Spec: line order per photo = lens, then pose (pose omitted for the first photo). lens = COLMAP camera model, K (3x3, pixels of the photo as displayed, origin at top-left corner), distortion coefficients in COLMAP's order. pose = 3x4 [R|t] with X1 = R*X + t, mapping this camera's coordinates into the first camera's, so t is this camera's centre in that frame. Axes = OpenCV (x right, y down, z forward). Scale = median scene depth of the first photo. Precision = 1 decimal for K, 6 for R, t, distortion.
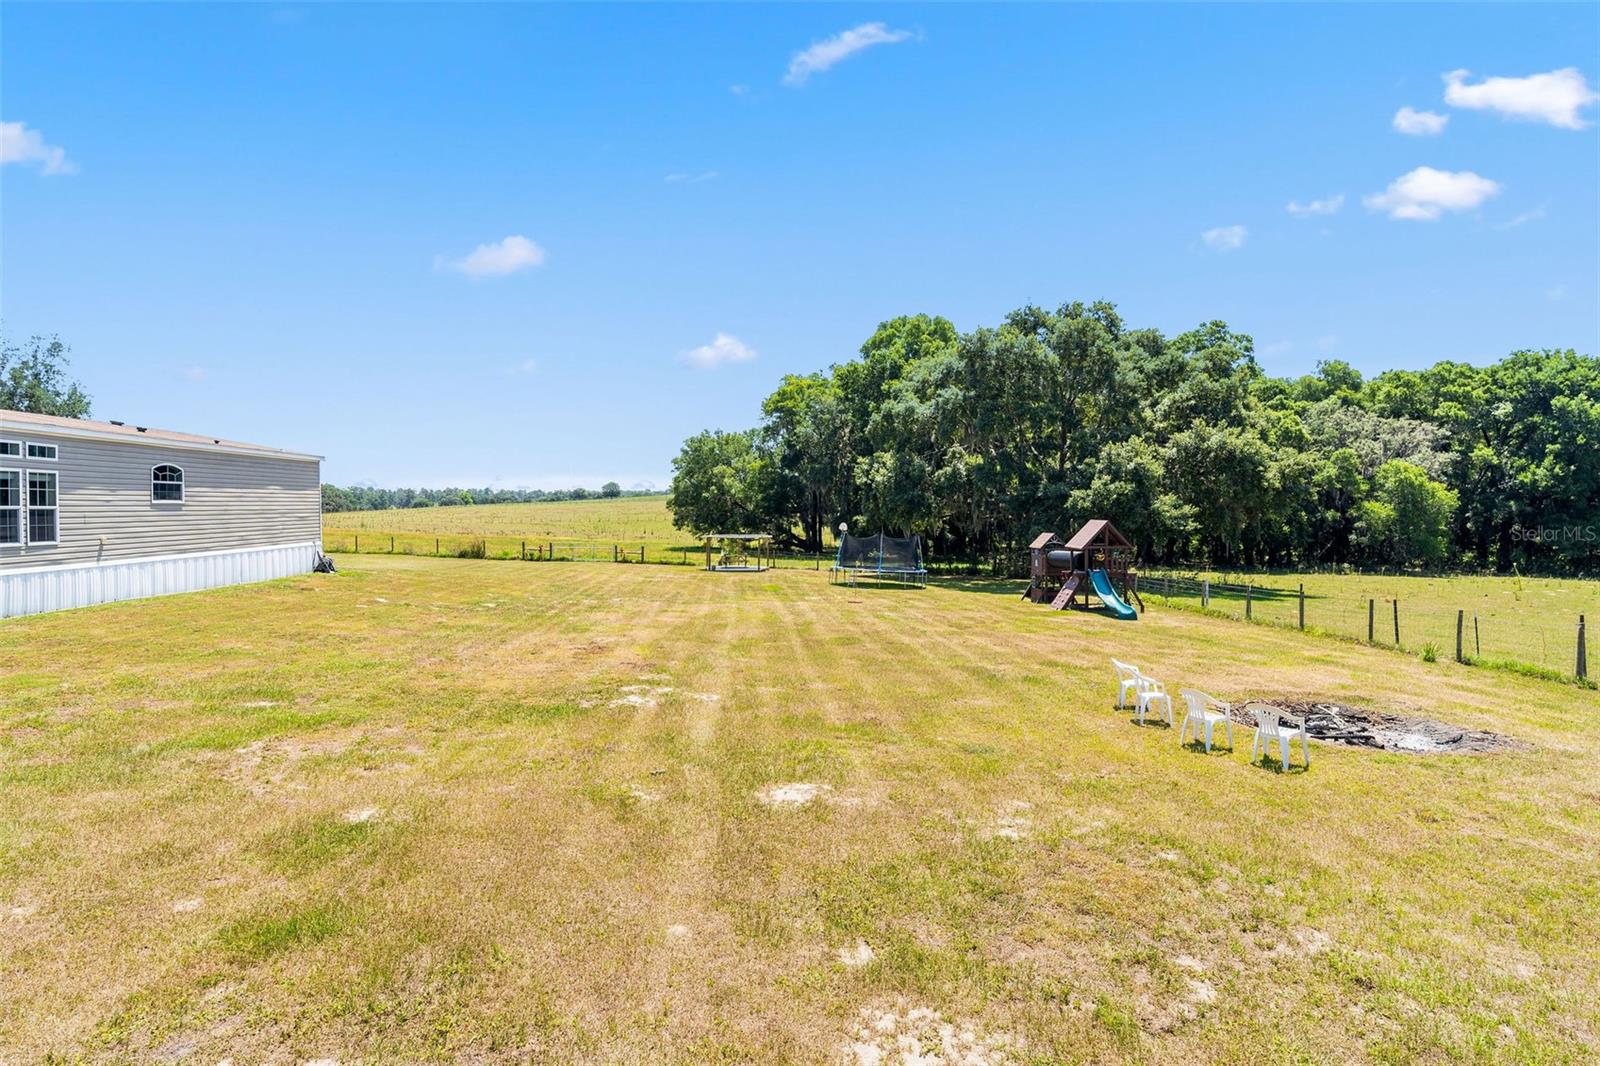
lens RADIAL K [[816.5, 0, 797.4], [0, 816.5, 533.2], [0, 0, 1]] dist [-0.000420, -0.000281]
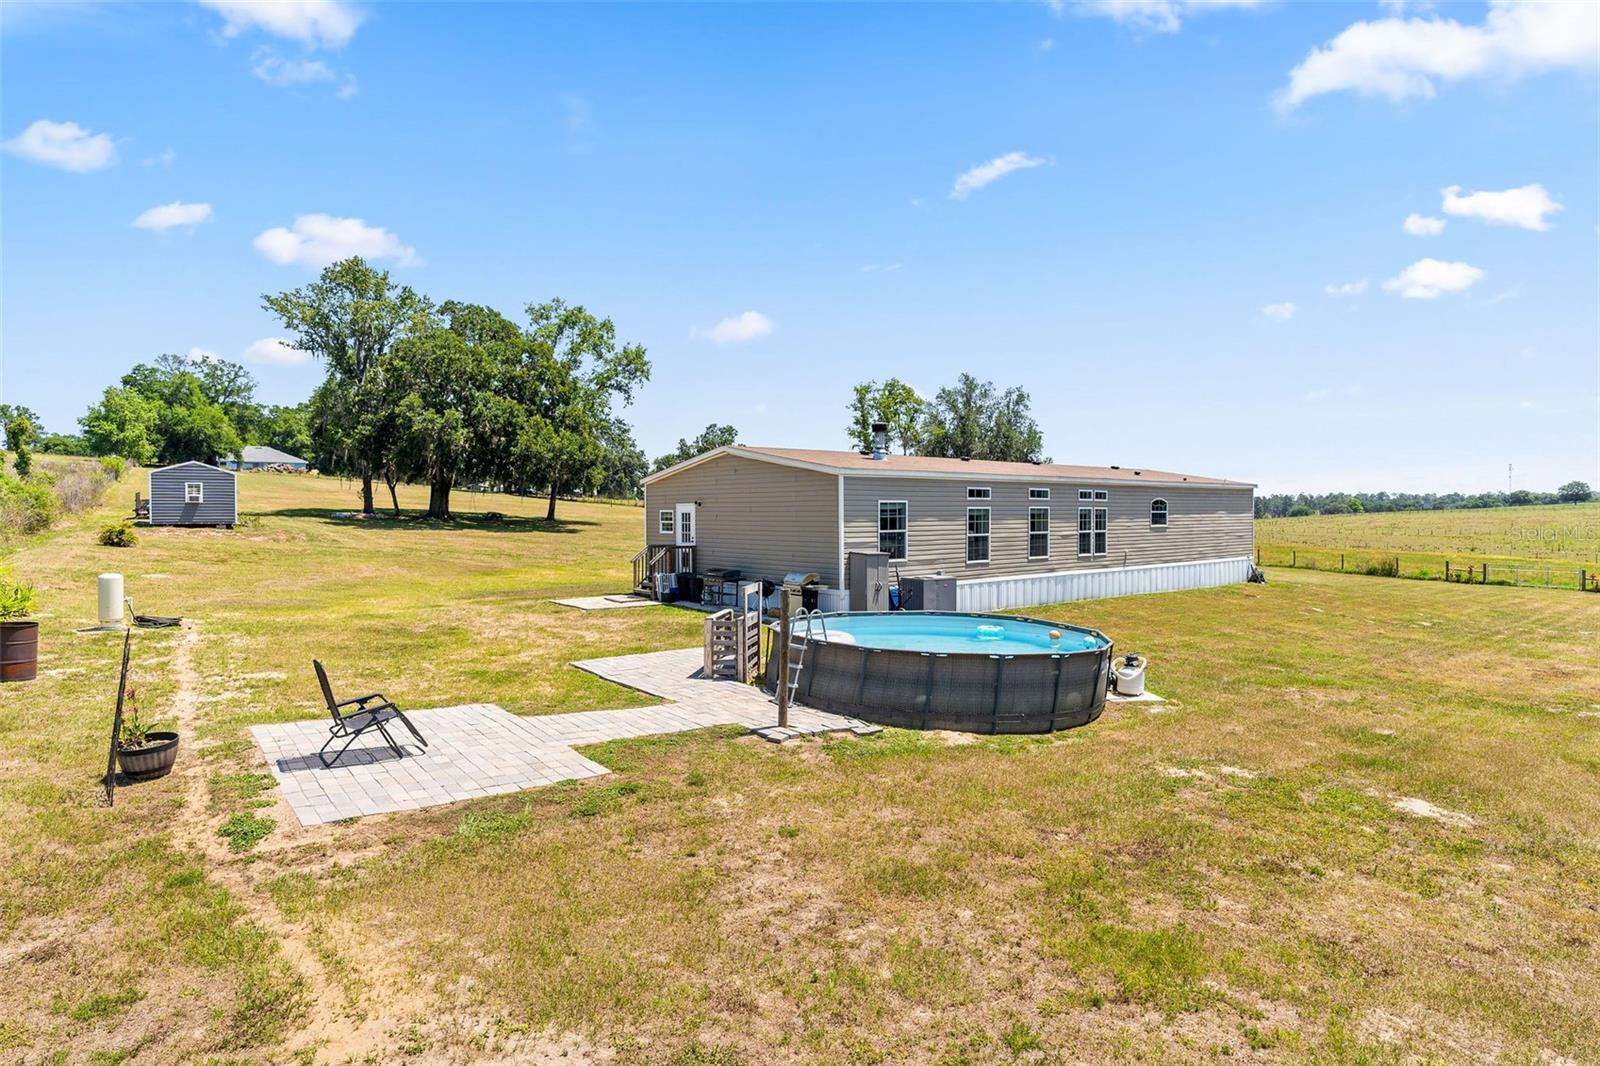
lens RADIAL K [[862.2, 0, 797.2], [0, 862.2, 529.7], [0, 0, 1]] dist [0.006320, 0.001261]
pose [[0.578068, 0.010638, -0.815920, 0.053680], [-0.022242, 0.999749, -0.002723, -0.010004], [0.815686, 0.019721, 0.578159, -0.254262]]
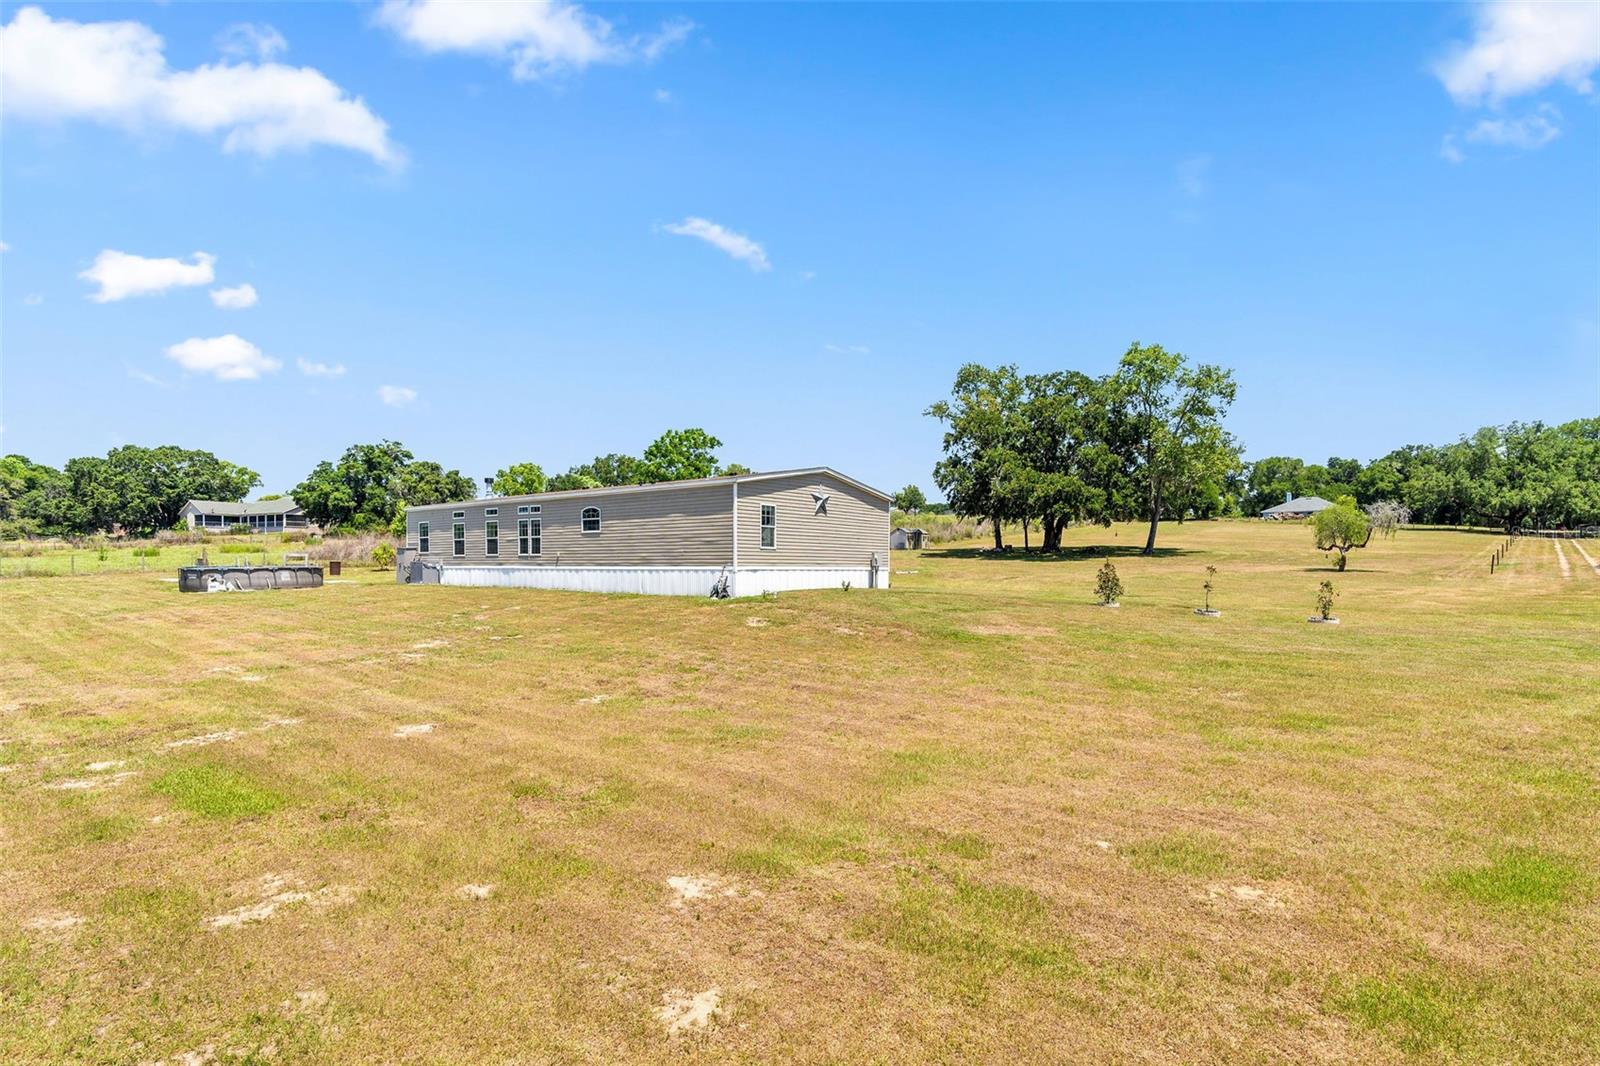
lens RADIAL K [[726.6, 0, 793.2], [0, 726.6, 550.1], [0, 0, 1]] dist [0.000458, 0.000819]
pose [[-0.646928, -0.010534, -0.762479, 0.017247], [-0.025542, 0.999643, 0.007861, -0.017185], [0.762123, 0.024561, -0.646966, 1.541410]]
